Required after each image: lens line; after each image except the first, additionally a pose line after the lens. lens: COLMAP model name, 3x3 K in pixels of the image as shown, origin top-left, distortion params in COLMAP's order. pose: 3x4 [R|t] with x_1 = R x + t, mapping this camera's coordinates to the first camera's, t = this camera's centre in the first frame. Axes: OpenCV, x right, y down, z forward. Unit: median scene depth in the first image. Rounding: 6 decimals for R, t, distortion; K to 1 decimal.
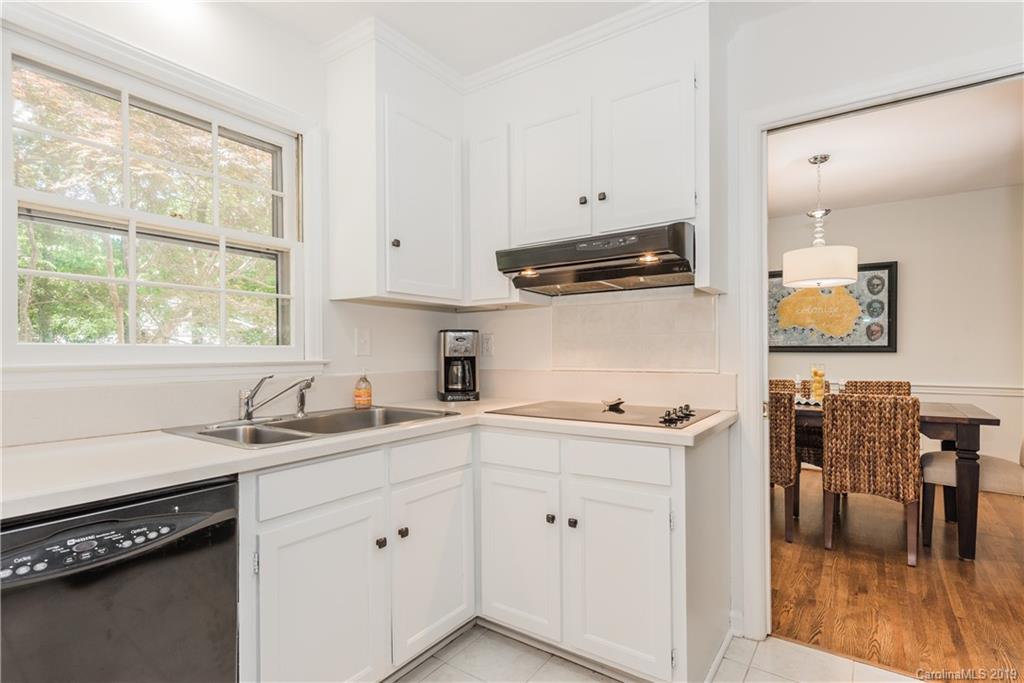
lens RADIAL K [[493.4, 0, 518.7], [0, 493.4, 352.9], [0, 0, 1]] dist [0.013153, -0.001566]
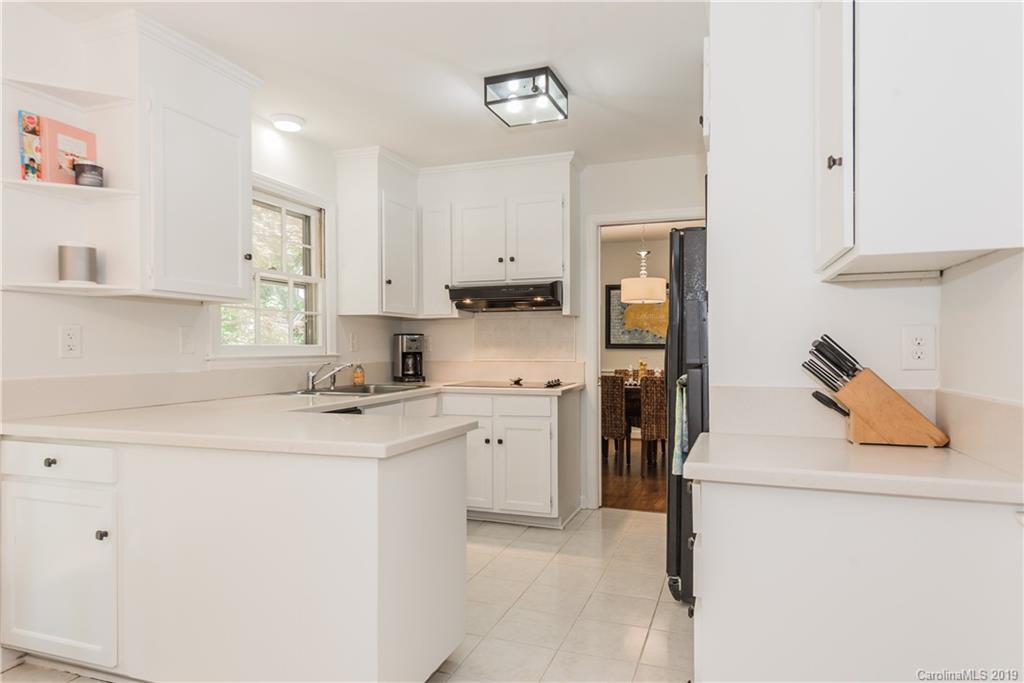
lens RADIAL K [[617.3, 0, 517.5], [0, 617.3, 354.4], [0, 0, 1]] dist [0.022626, -0.006225]
pose [[0.963944, -0.000232, 0.266107, -0.360941], [-0.002772, 0.999937, 0.010915, -0.007449], [-0.266092, -0.011259, 0.963882, -1.015014]]
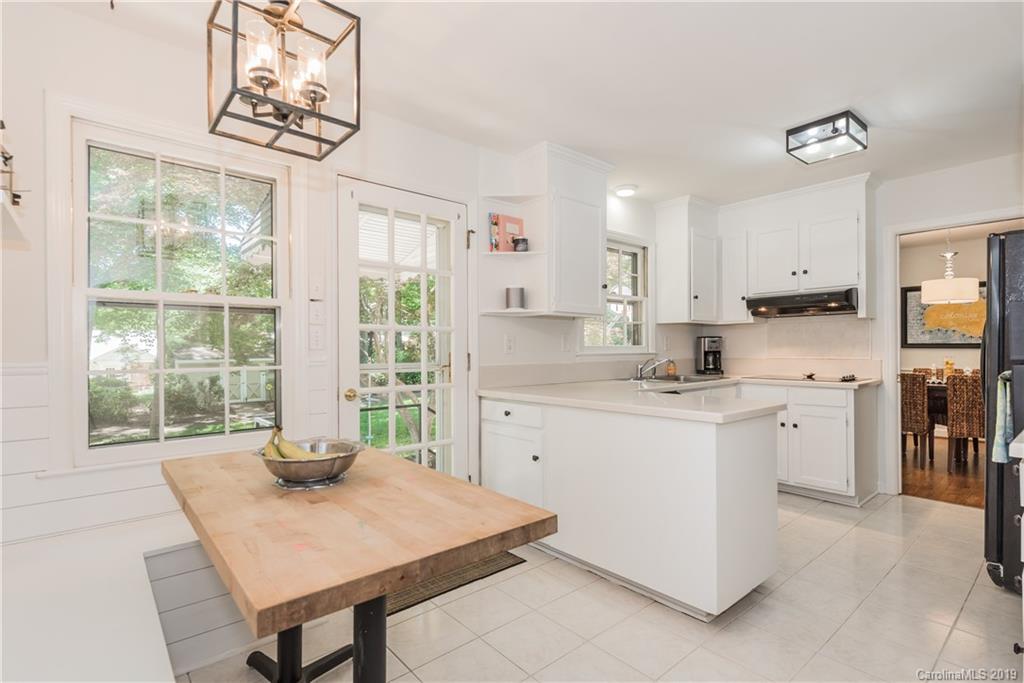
lens RADIAL K [[493.8, 0, 510.9], [0, 493.8, 348.9], [0, 0, 1]] dist [0.005790, -0.003110]
pose [[0.969414, 0.000651, -0.245431, -0.471642], [-0.000327, 0.999999, 0.001359, -0.002790], [0.245431, -0.001237, 0.969413, -1.186567]]
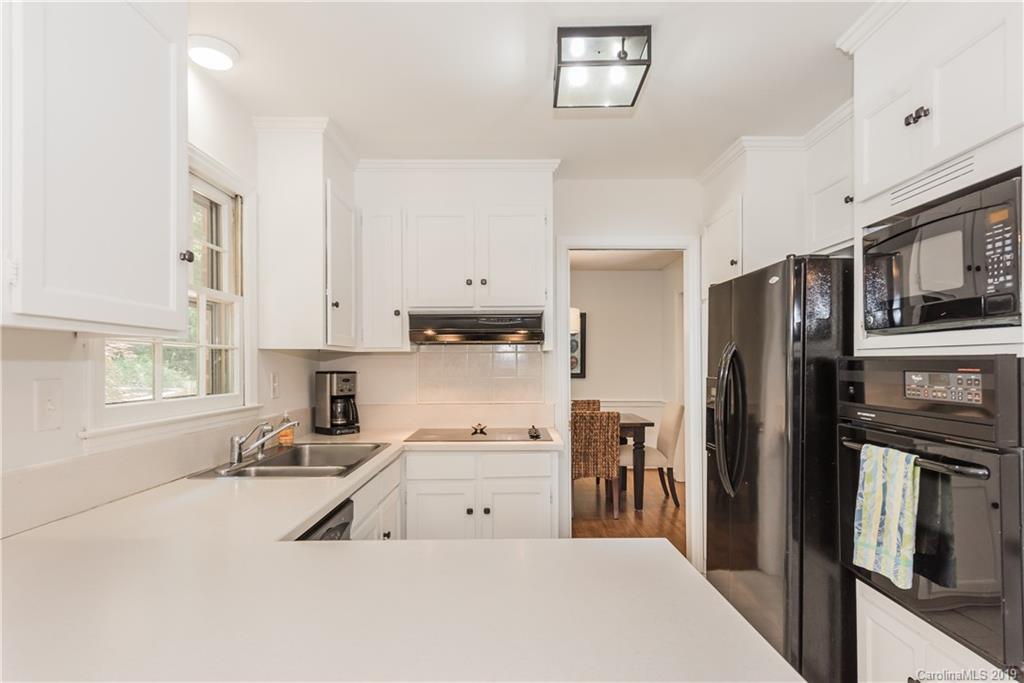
lens RADIAL K [[561.2, 0, 508.0], [0, 561.2, 362.6], [0, 0, 1]] dist [0.023455, -0.001318]
pose [[0.817665, 0.005085, 0.575672, -0.653200], [-0.002860, 0.999985, -0.004770, -0.073271], [-0.575688, 0.002254, 0.817667, -0.329013]]
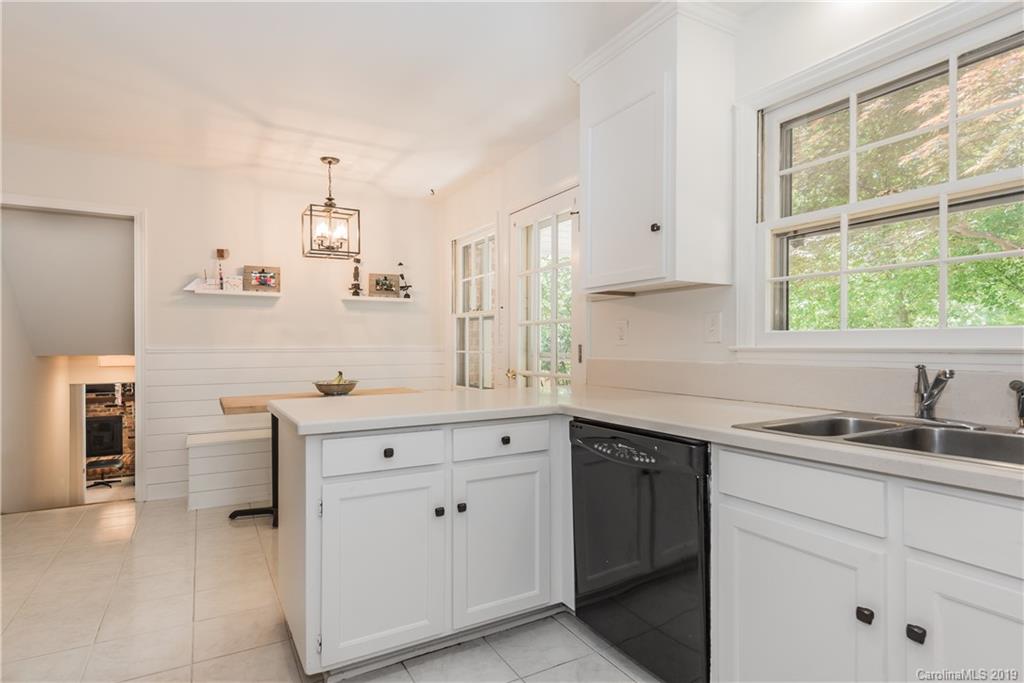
lens RADIAL K [[493.4, 0, 509.9], [0, 493.4, 341.9], [0, 0, 1]] dist [0.013153, -0.001566]
pose [[-0.372800, 0.004172, -0.927902, 0.589207], [0.005722, 0.999981, 0.002197, 0.002878], [0.927894, -0.004491, -0.372817, 0.863165]]
